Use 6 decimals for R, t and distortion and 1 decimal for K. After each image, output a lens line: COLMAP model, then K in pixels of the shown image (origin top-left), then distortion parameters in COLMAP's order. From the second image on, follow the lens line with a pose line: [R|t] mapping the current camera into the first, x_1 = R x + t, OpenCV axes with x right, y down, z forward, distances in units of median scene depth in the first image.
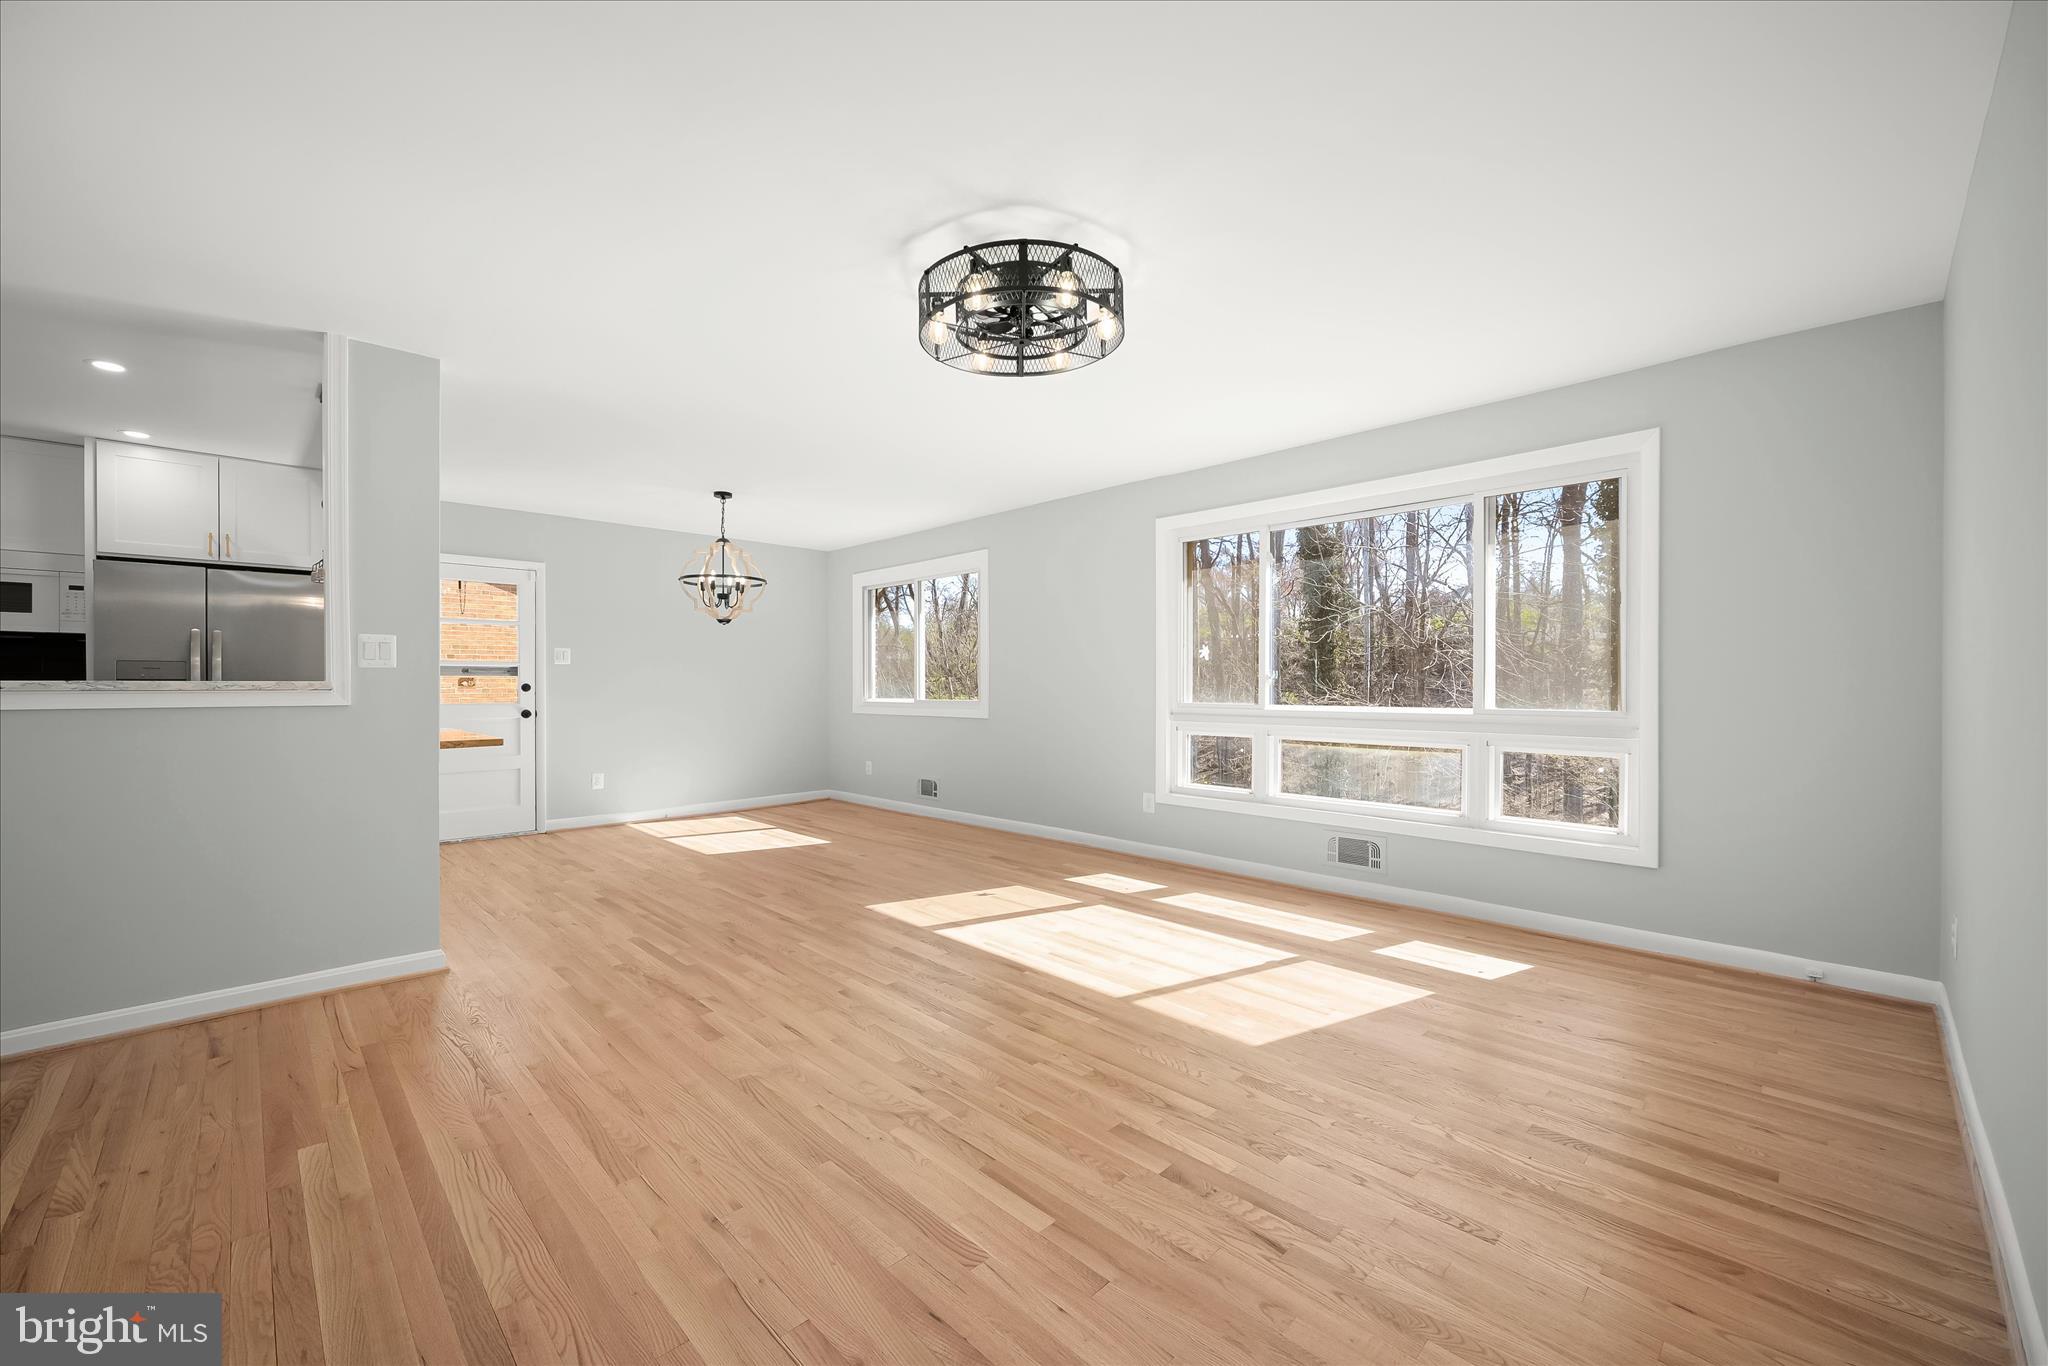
lens RADIAL K [[804.9, 0, 1025.9], [0, 804.9, 695.8], [0, 0, 1]] dist [-0.000024, -0.000164]
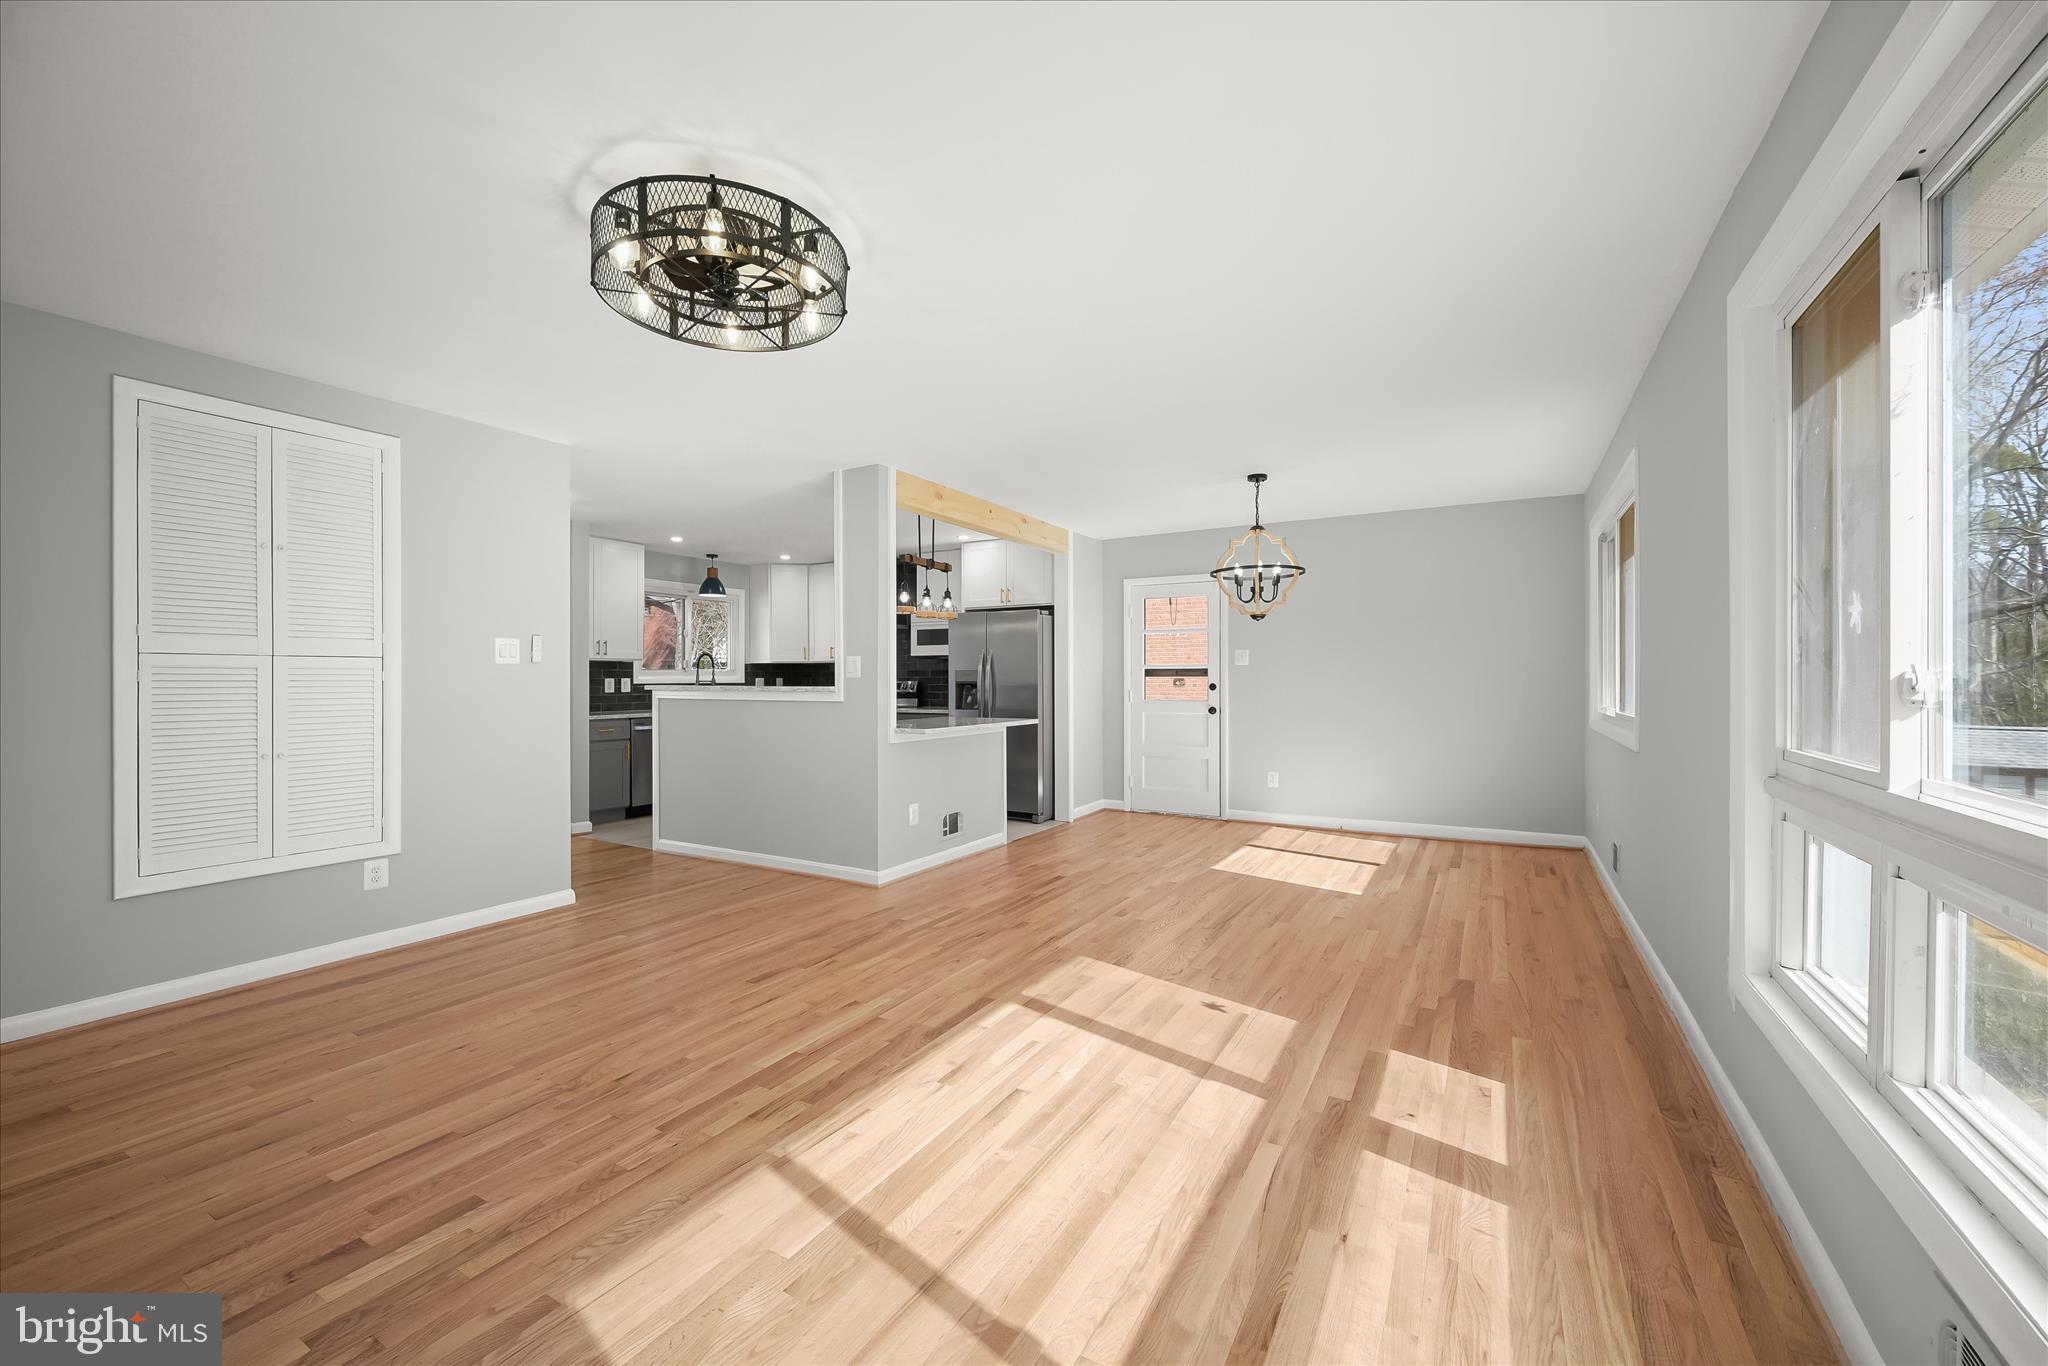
lens RADIAL K [[804.9, 0, 1025.9], [0, 804.9, 695.8], [0, 0, 1]] dist [-0.000024, -0.000164]
pose [[0.265952, 0.021981, -0.963736, 0.696541], [-0.010404, 0.999747, 0.019931, -0.031839], [0.963930, 0.004726, 0.266114, 0.830569]]
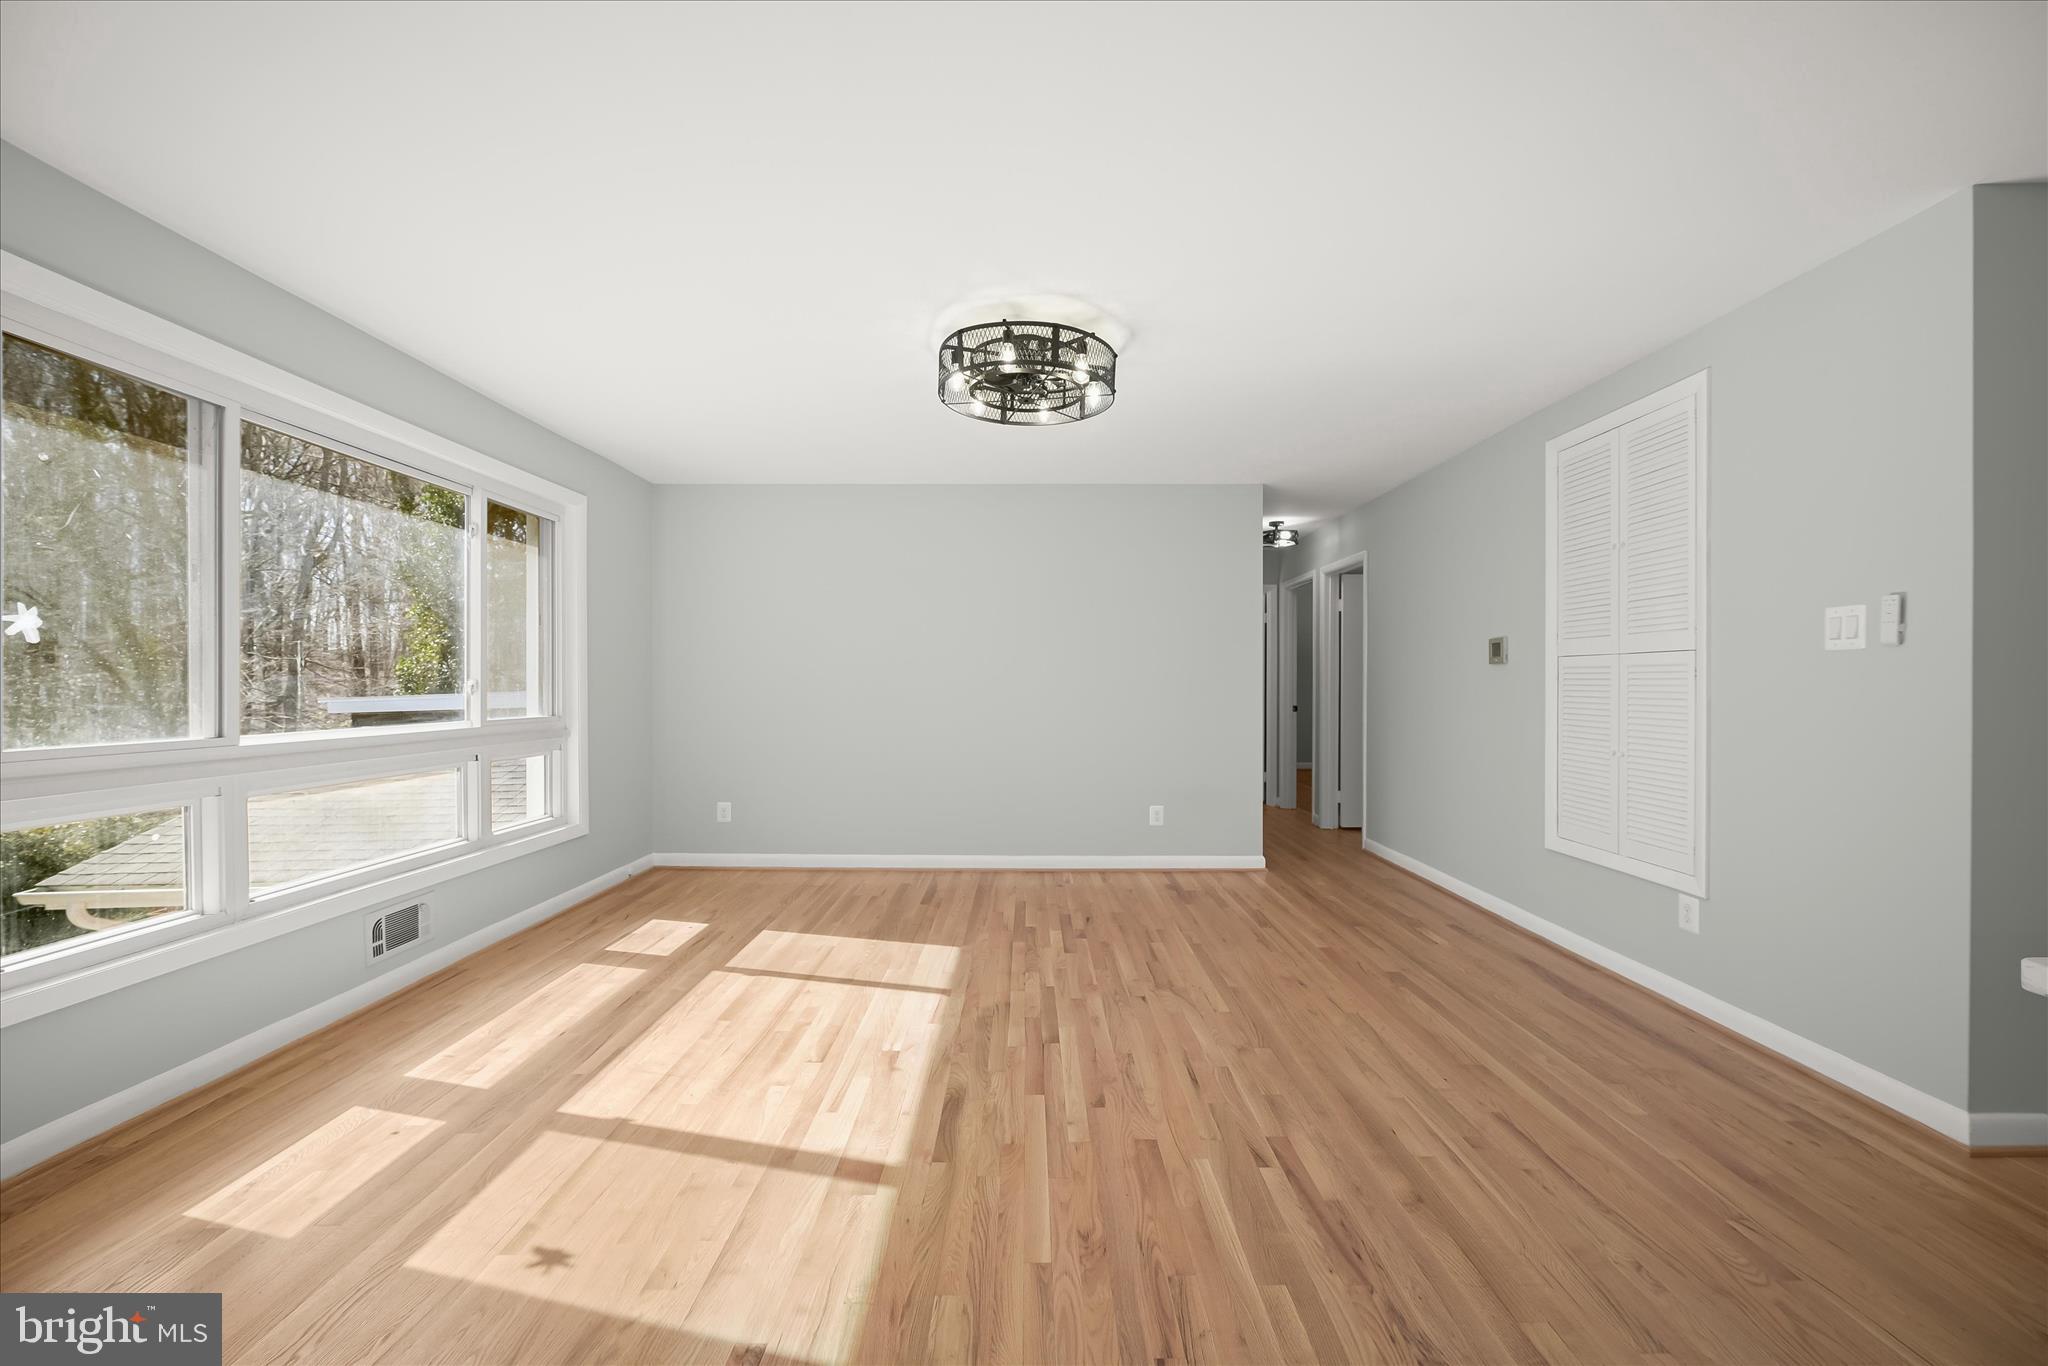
lens RADIAL K [[804.9, 0, 1025.9], [0, 804.9, 695.8], [0, 0, 1]] dist [-0.000024, -0.000164]
pose [[-0.712514, -0.007735, 0.701616, -0.626308], [0.010977, 0.999694, 0.022168, -0.030183], [-0.701572, 0.023496, -0.712211, 1.399884]]
